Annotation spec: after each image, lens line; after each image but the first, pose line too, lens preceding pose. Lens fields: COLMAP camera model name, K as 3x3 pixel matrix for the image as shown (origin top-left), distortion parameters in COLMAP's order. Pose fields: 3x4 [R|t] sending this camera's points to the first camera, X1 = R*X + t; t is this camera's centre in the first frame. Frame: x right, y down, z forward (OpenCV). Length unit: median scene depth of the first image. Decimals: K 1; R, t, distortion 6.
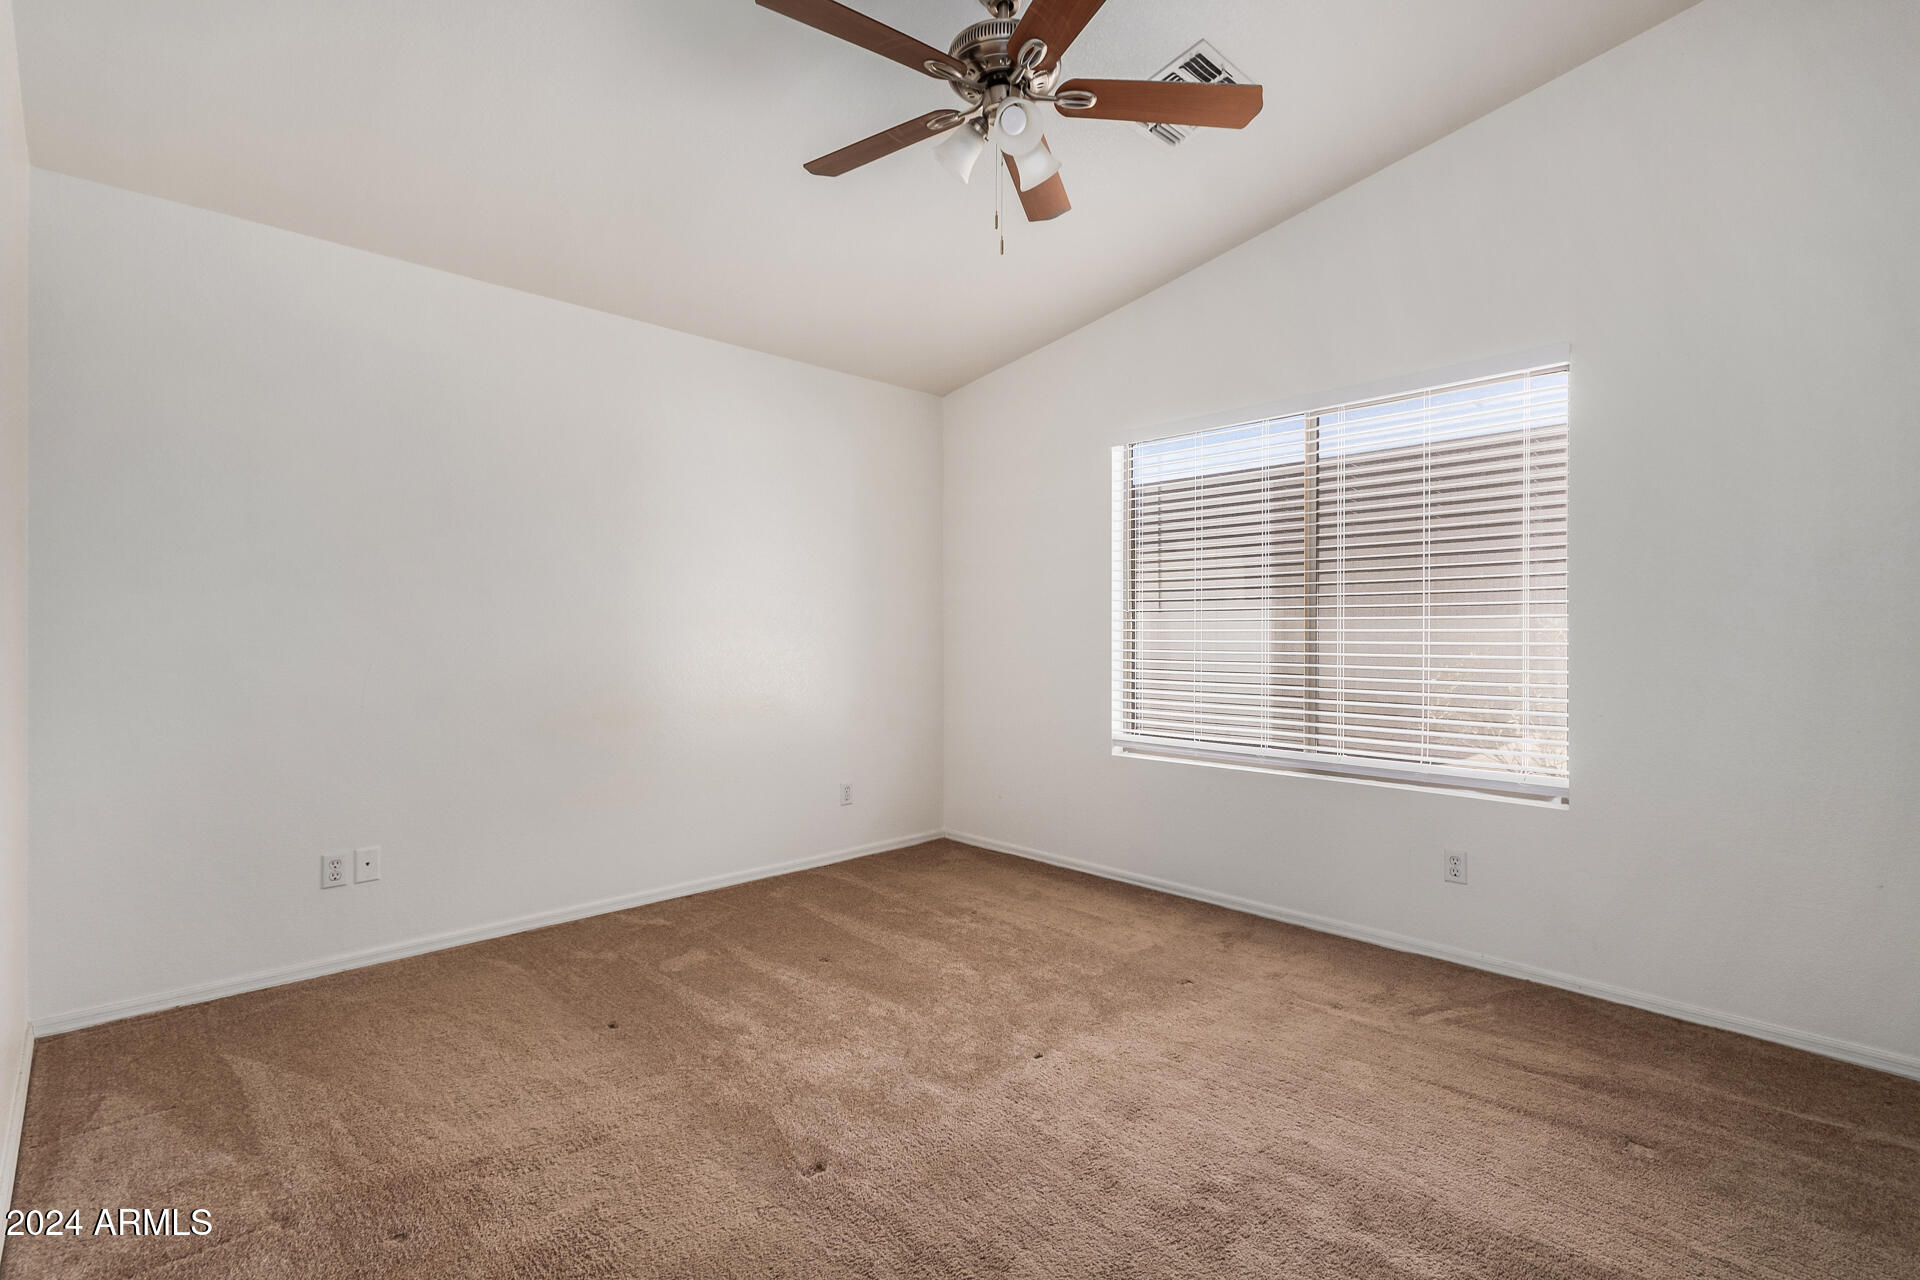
lens RADIAL K [[885.1, 0, 962.5], [0, 885.1, 637.3], [0, 0, 1]] dist [0.002870, 0.000371]
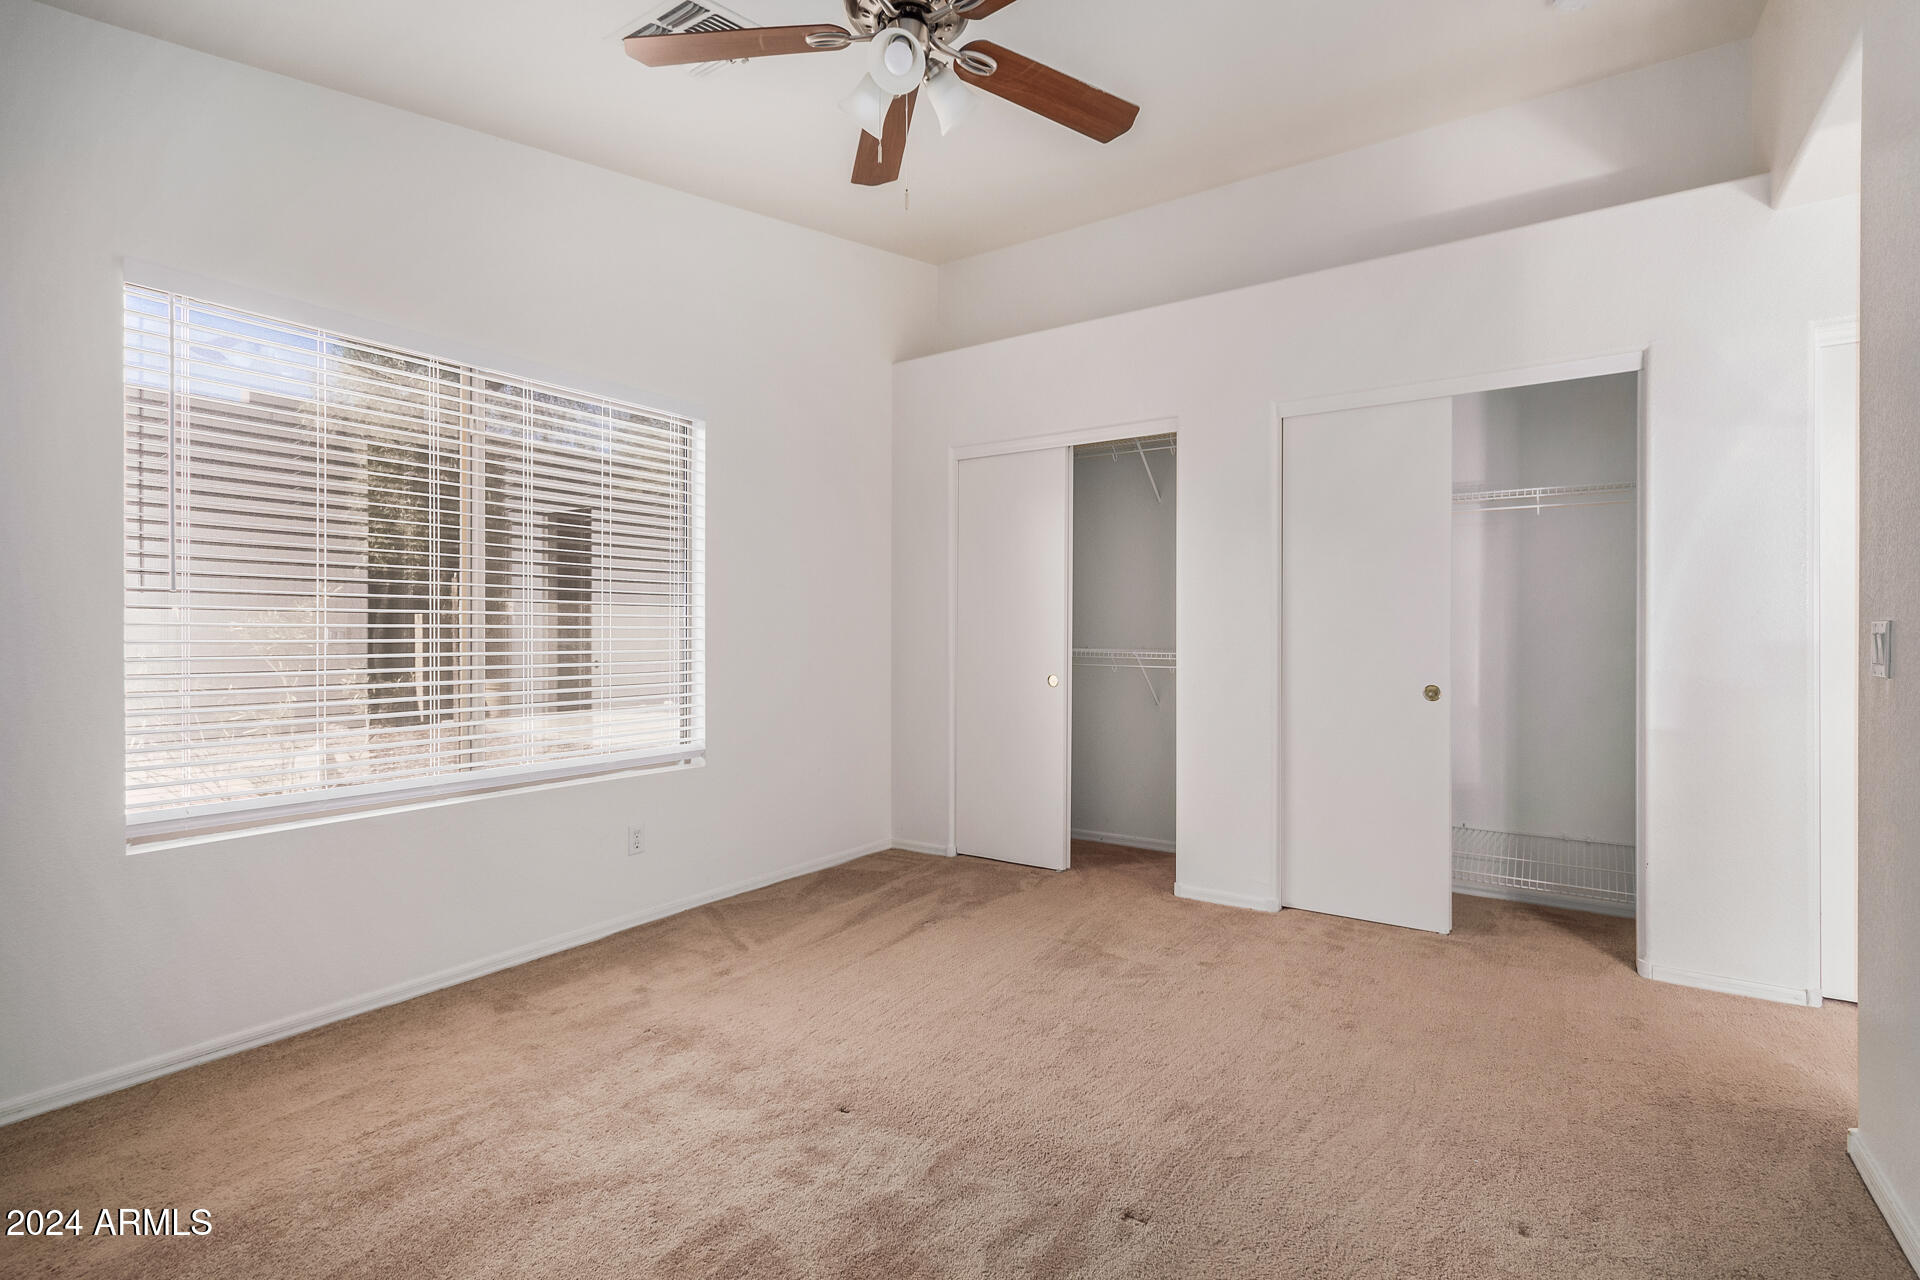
lens RADIAL K [[885.1, 0, 962.5], [0, 885.1, 637.3], [0, 0, 1]] dist [0.002870, 0.000371]
pose [[-0.202739, -0.005707, 0.979216, -0.685219], [0.002056, 0.999978, 0.006253, -0.002642], [-0.979231, 0.003281, -0.202723, 0.911604]]
